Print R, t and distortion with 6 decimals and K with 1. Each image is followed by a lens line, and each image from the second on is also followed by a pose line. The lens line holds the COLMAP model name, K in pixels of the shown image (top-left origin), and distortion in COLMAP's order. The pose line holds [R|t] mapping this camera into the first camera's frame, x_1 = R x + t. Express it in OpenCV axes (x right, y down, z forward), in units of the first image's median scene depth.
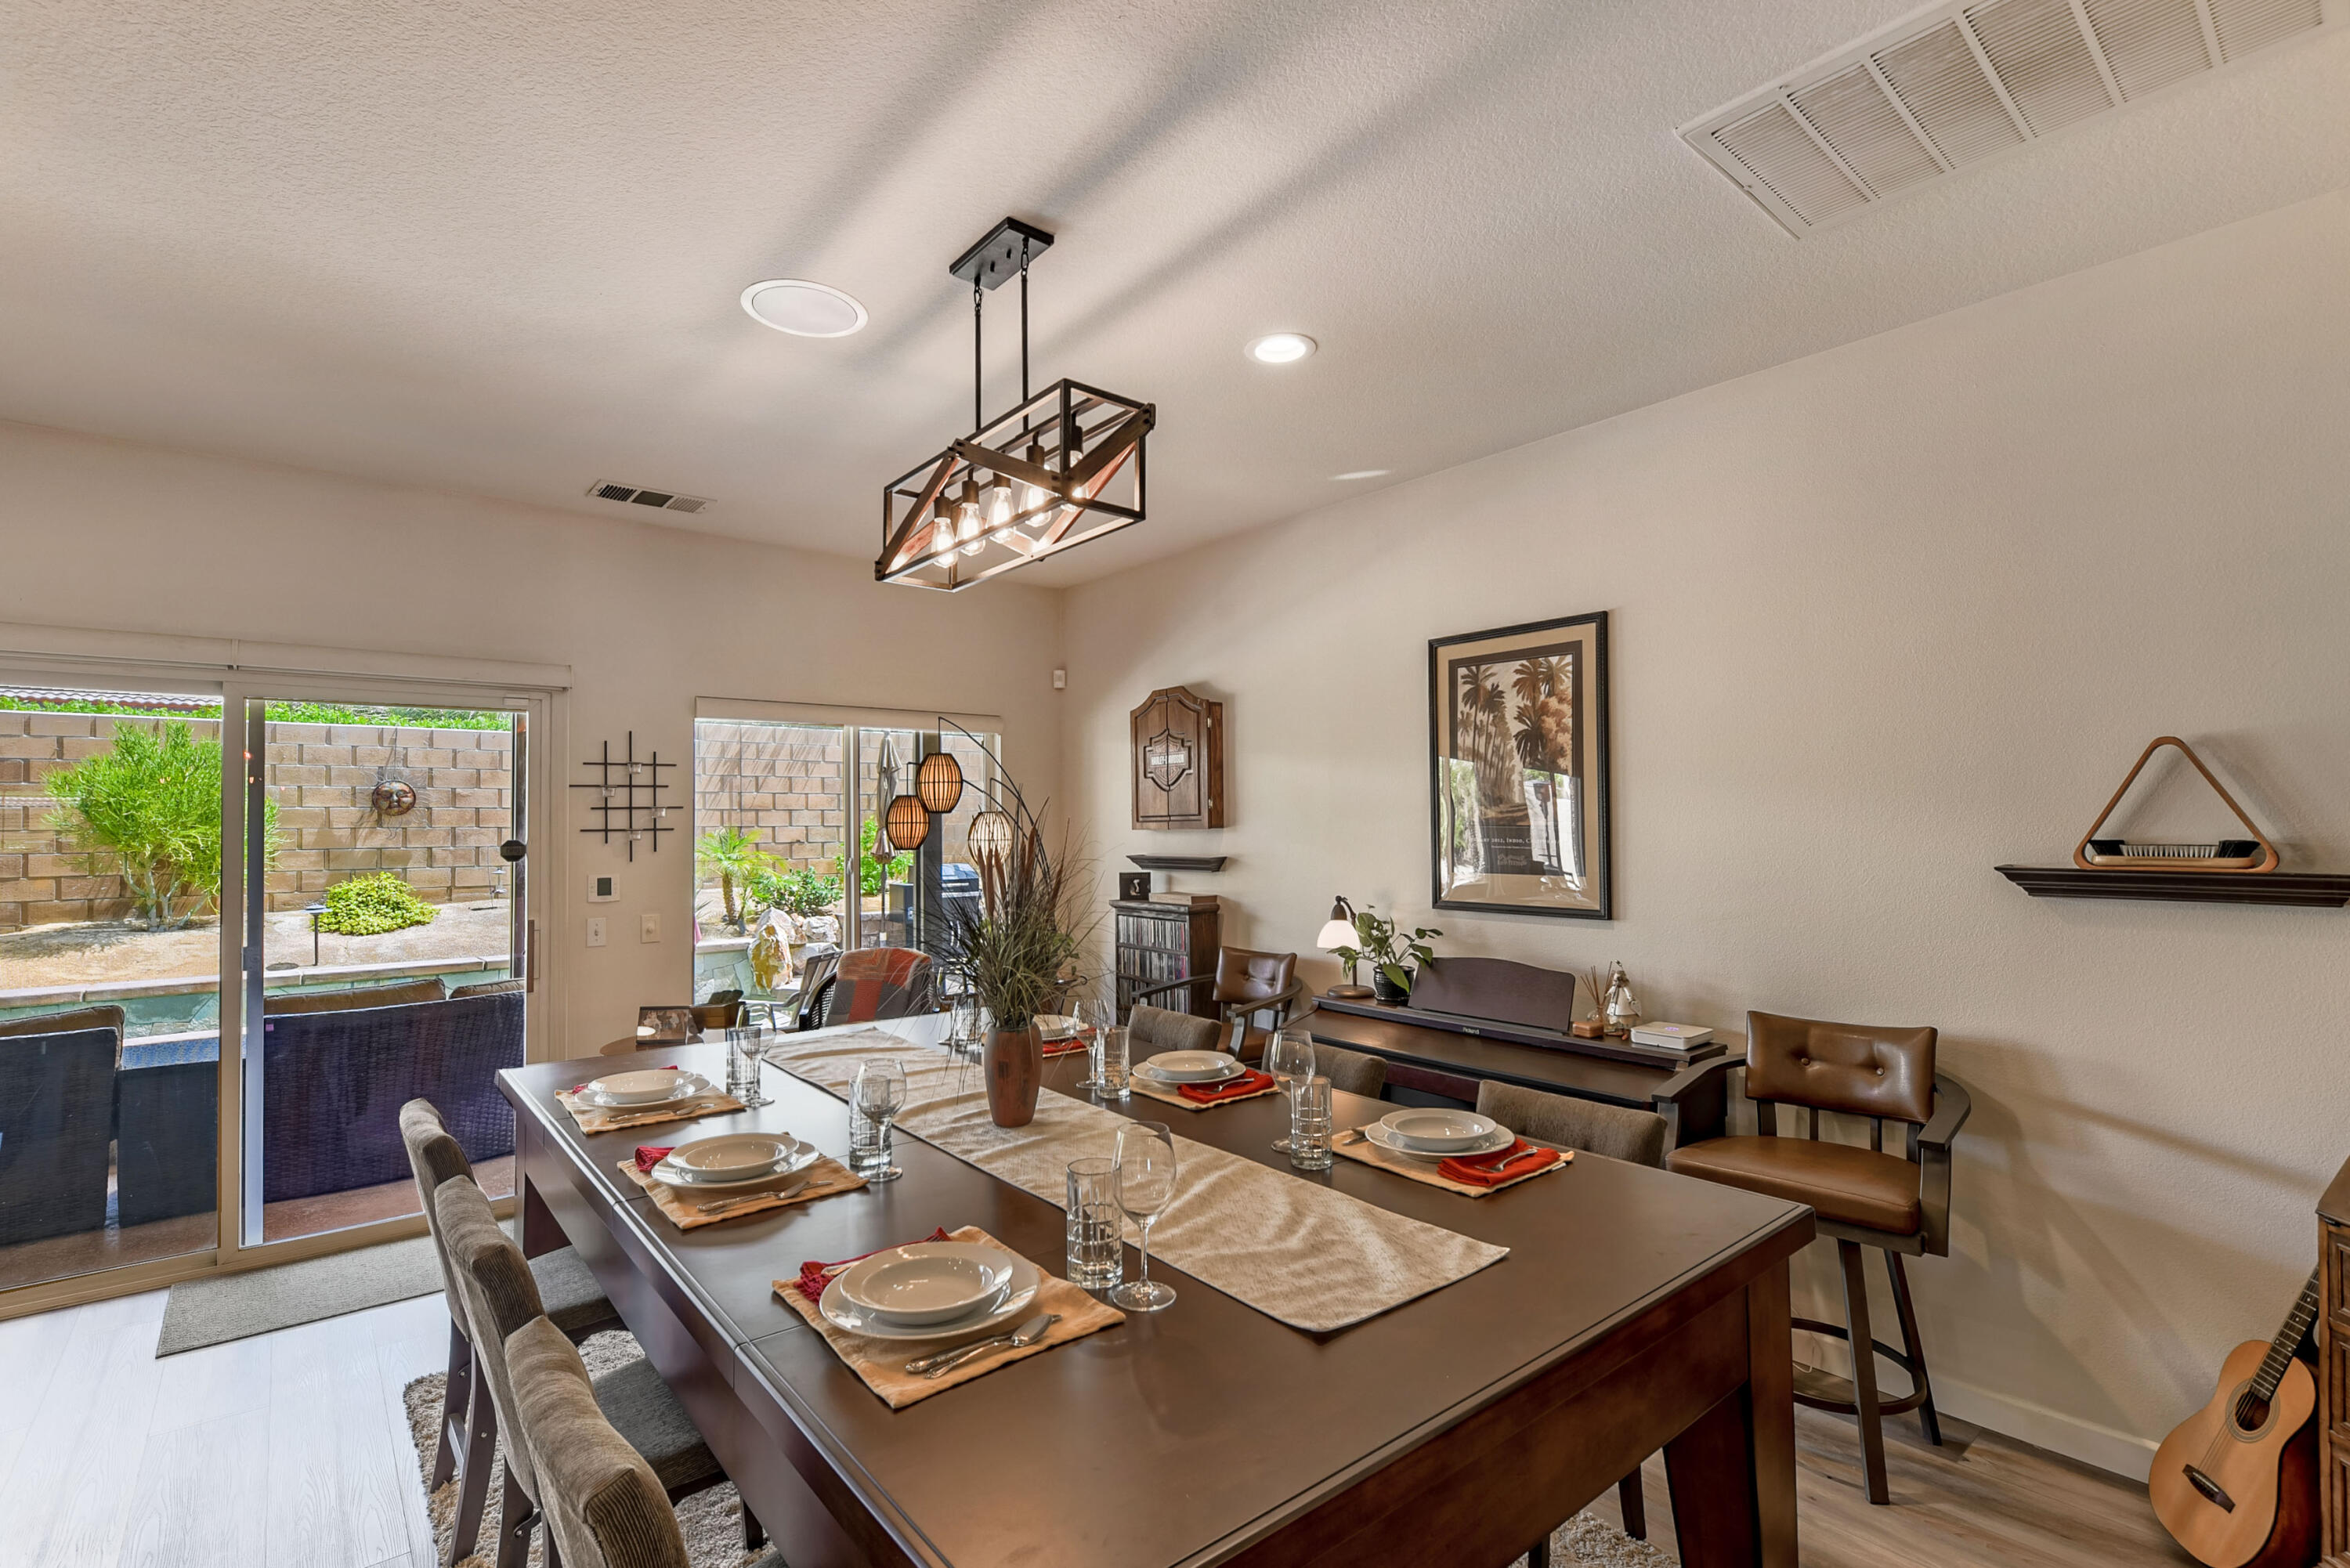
lens RADIAL K [[1059.2, 0, 1184.9], [0, 1059.2, 796.6], [0, 0, 1]] dist [0.011801, 0.000001]
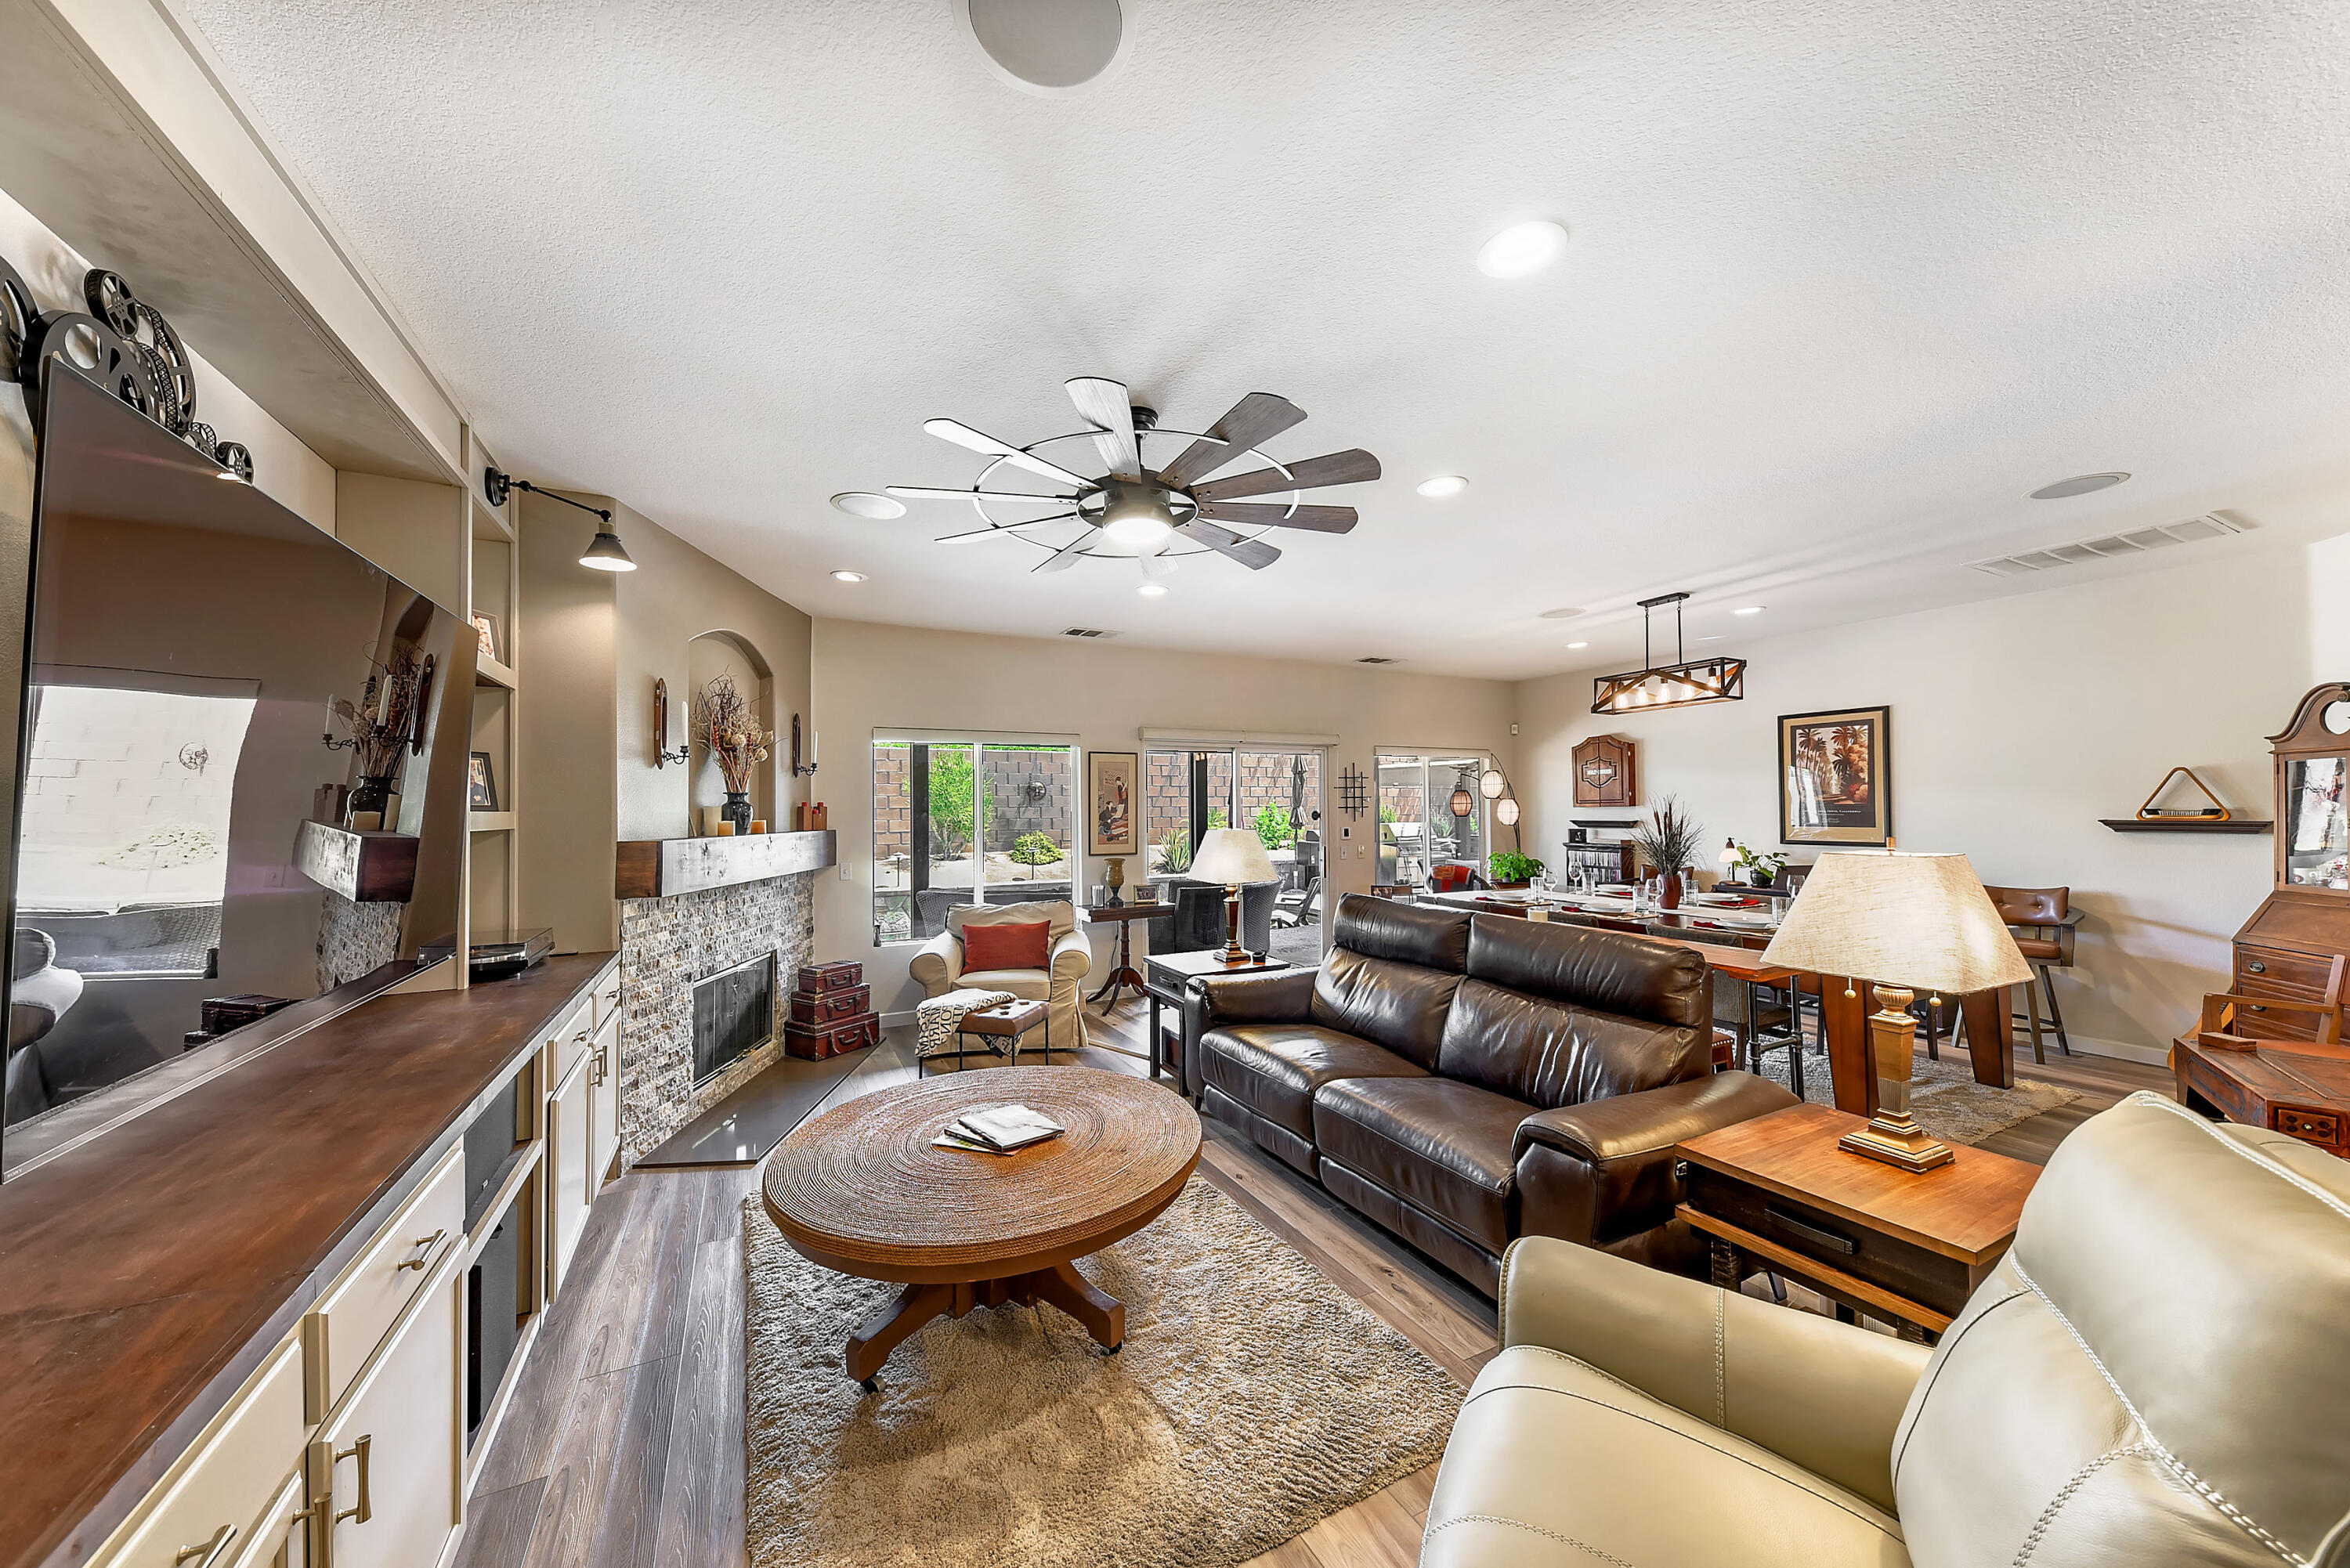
lens RADIAL K [[805.4, 0, 1177.3], [0, 805.4, 795.0], [0, 0, 1]] dist [-0.000219, -0.000250]
pose [[0.975186, -0.004881, -0.221332, -0.596144], [0.007718, 0.999899, 0.011954, -0.020005], [0.221252, -0.013366, 0.975125, -0.846592]]
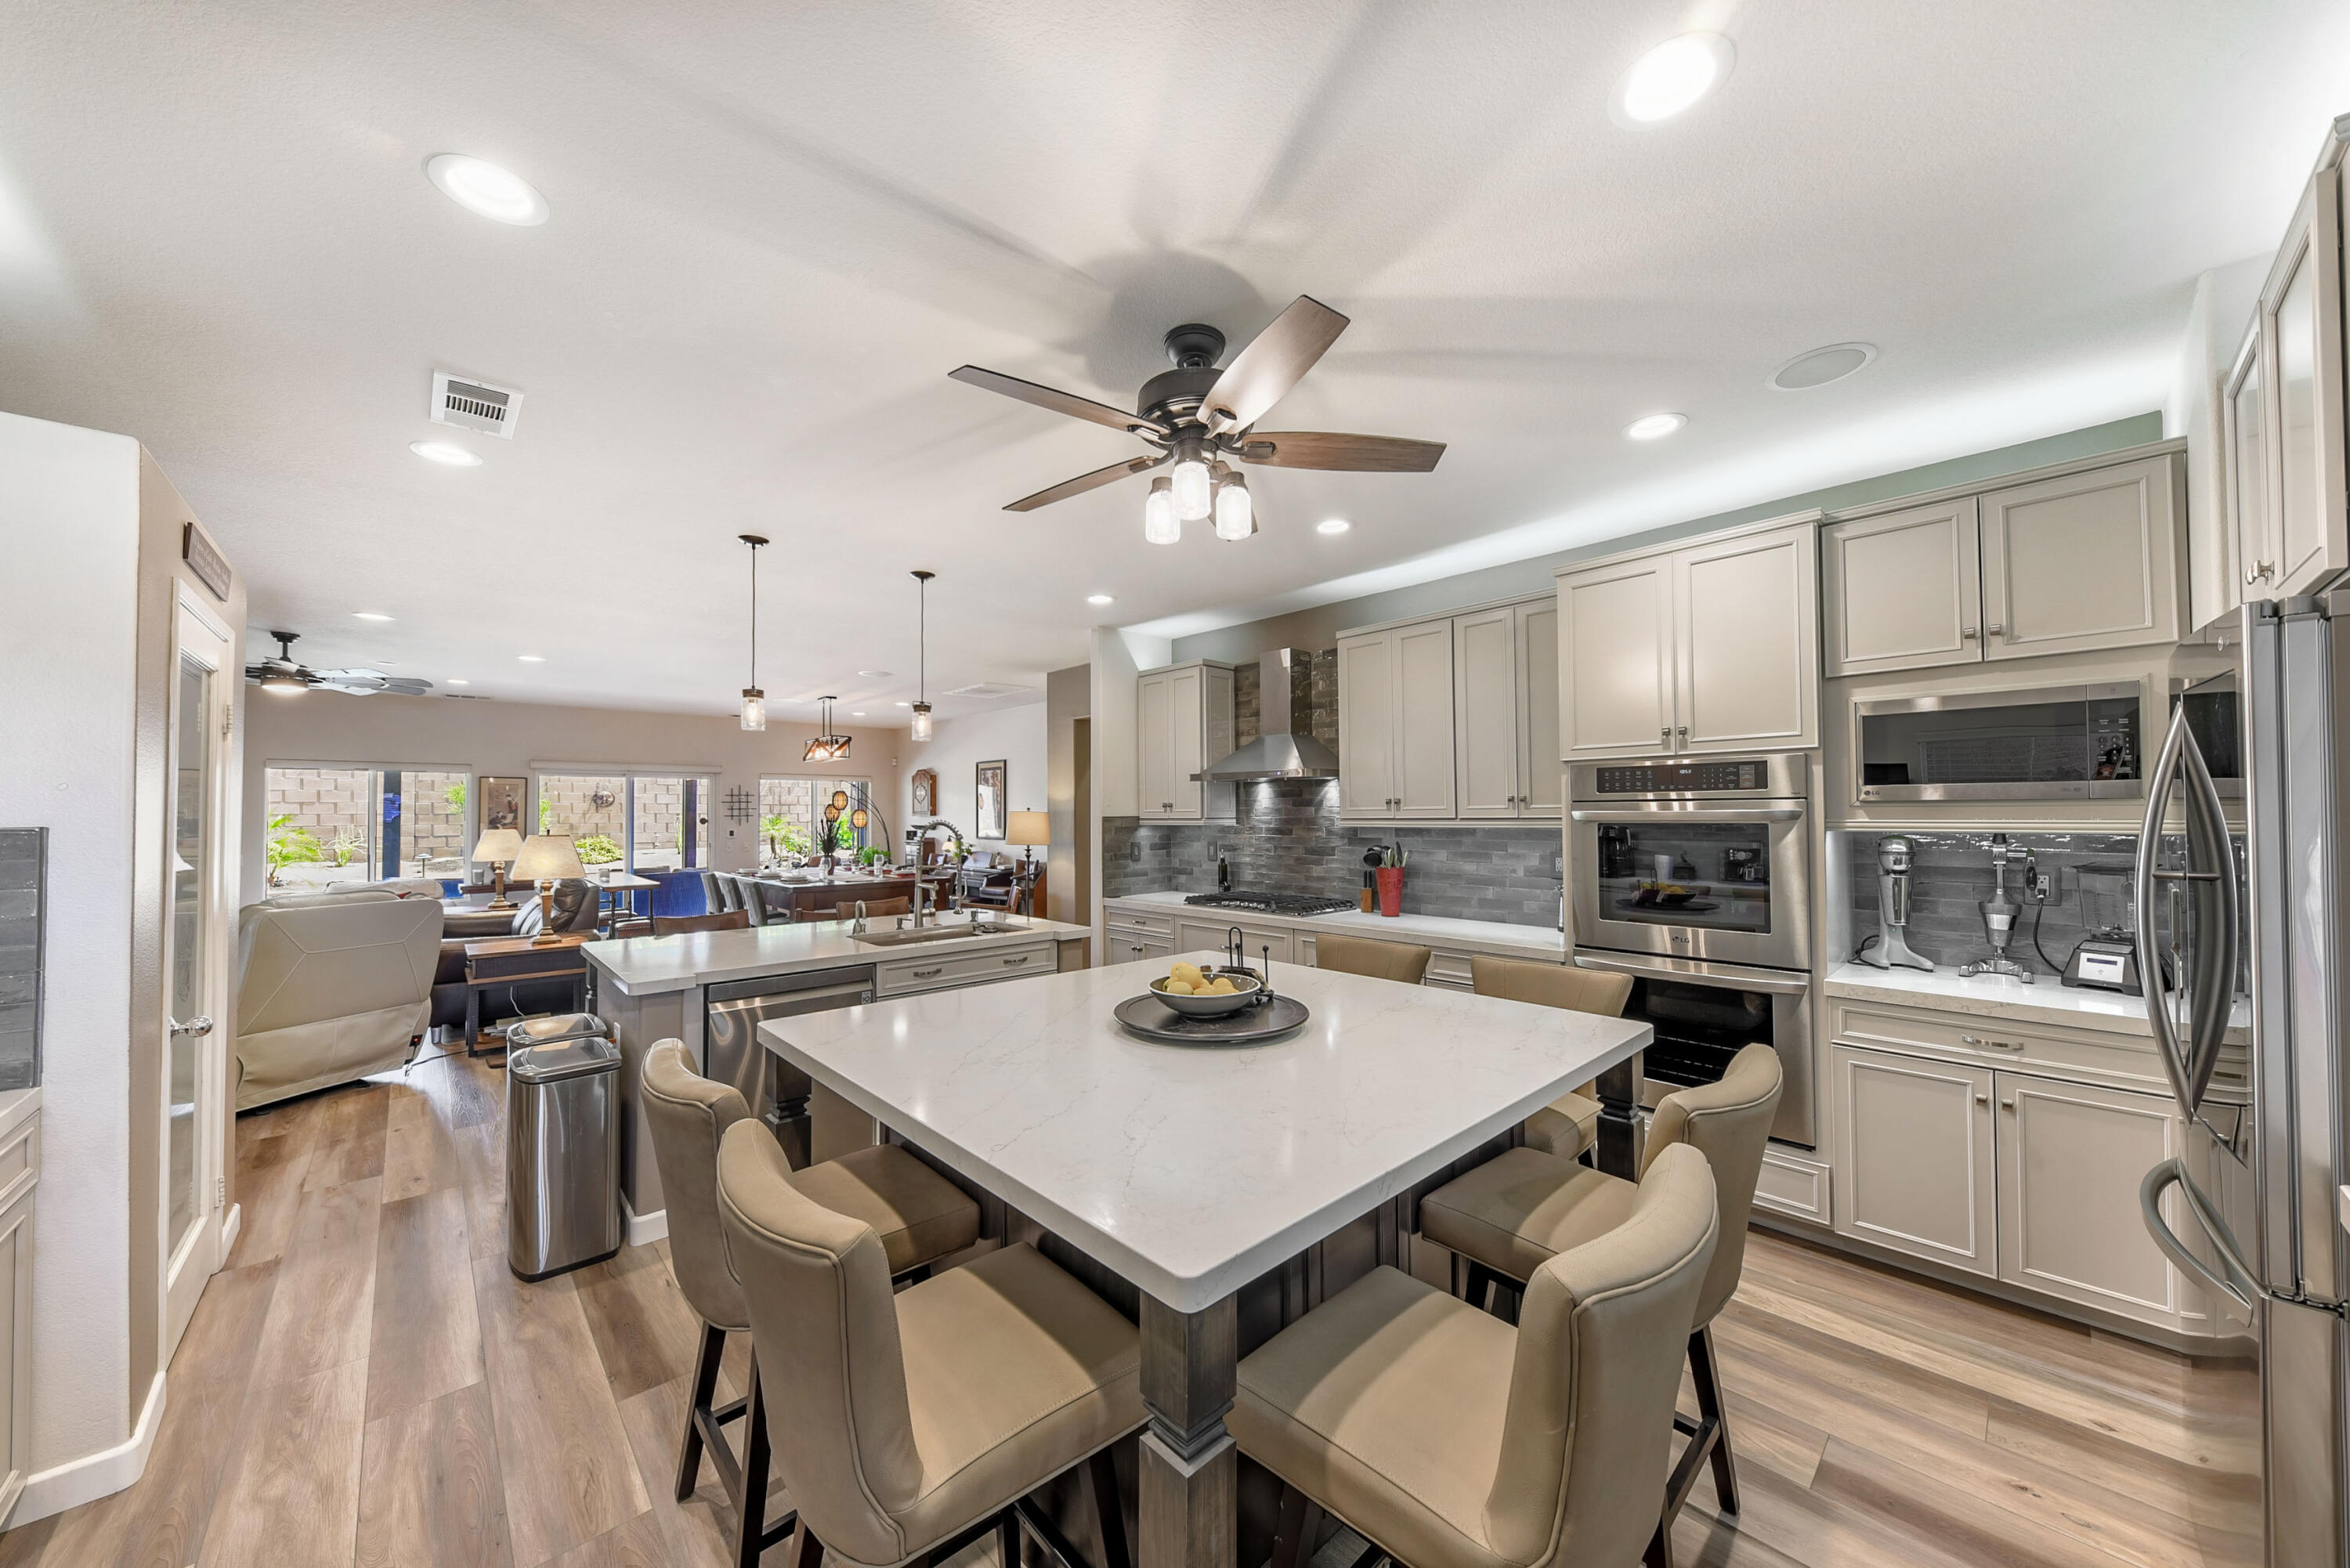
lens RADIAL K [[805.4, 0, 1183.2], [0, 805.4, 798.2], [0, 0, 1]] dist [-0.000219, -0.000250]
pose [[0.998055, 0.003698, 0.062228, 0.768840], [-0.004365, 0.999934, 0.010587, -0.060658], [-0.062185, -0.010838, 0.998006, -1.751355]]
